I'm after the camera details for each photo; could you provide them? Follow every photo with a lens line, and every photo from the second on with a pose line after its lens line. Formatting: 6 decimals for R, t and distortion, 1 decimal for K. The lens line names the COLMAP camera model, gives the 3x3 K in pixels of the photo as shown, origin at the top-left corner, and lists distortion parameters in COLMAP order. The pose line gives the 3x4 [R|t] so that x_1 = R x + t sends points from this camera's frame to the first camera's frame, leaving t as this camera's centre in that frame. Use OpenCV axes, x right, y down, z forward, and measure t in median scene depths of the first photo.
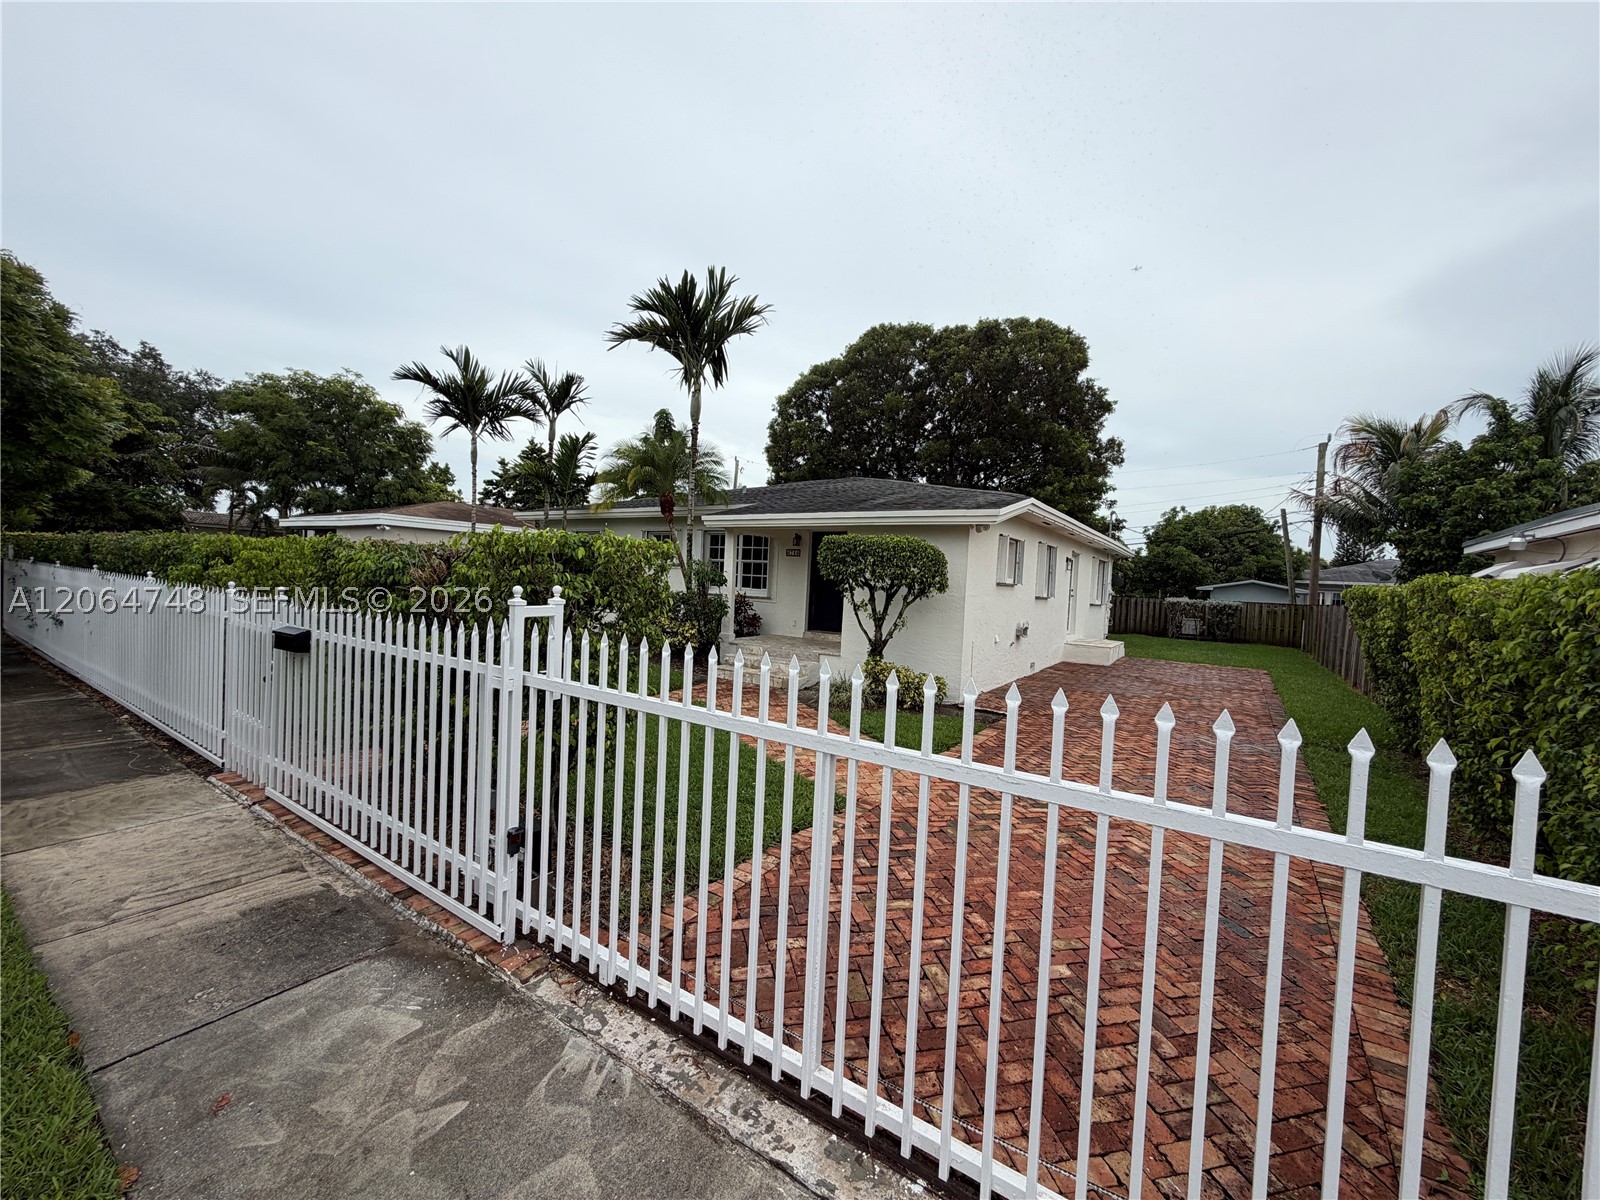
lens RADIAL K [[636.8, 0, 799.9], [0, 636.8, 600.8], [0, 0, 1]] dist [0.000261, 0.000424]
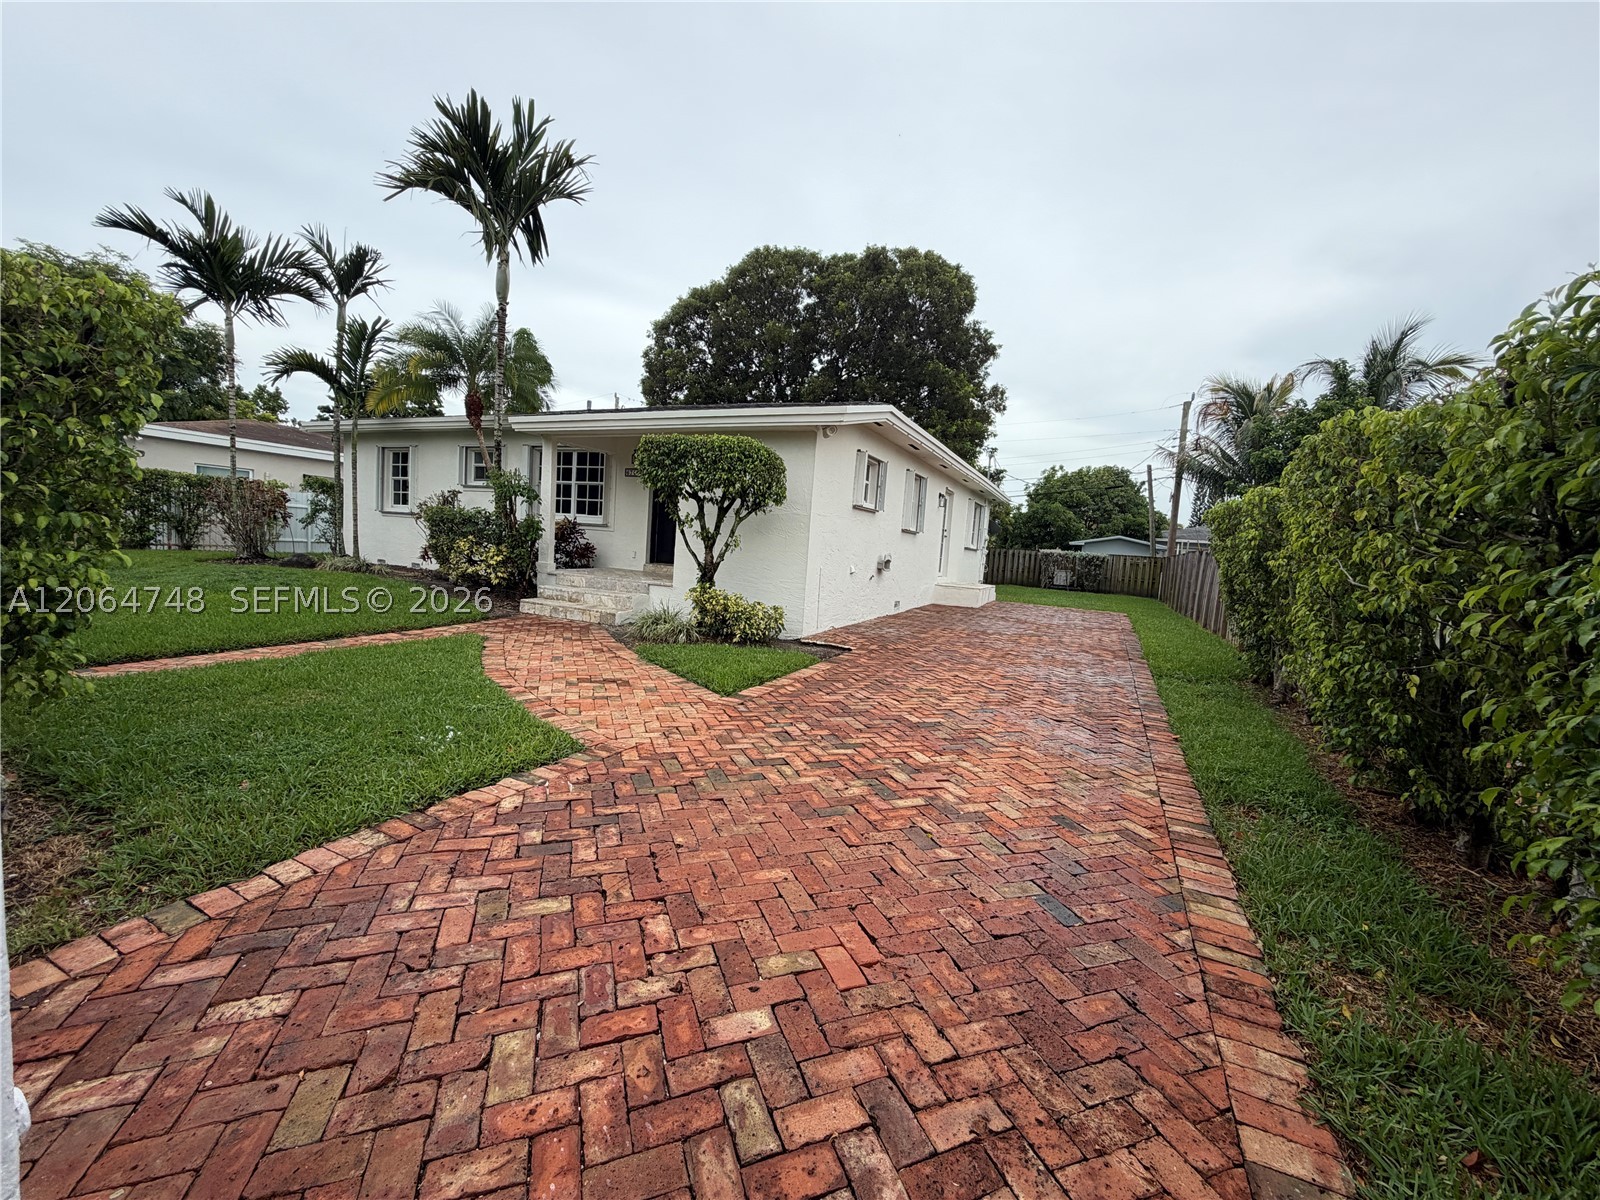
lens RADIAL K [[636.8, 0, 798.9], [0, 636.8, 601.7], [0, 0, 1]] dist [0.000261, 0.000424]
pose [[0.988299, 0.005657, 0.152422, 0.068121], [-0.015709, 0.997773, 0.064821, 0.033250], [-0.151716, -0.066457, 0.986188, 0.088363]]
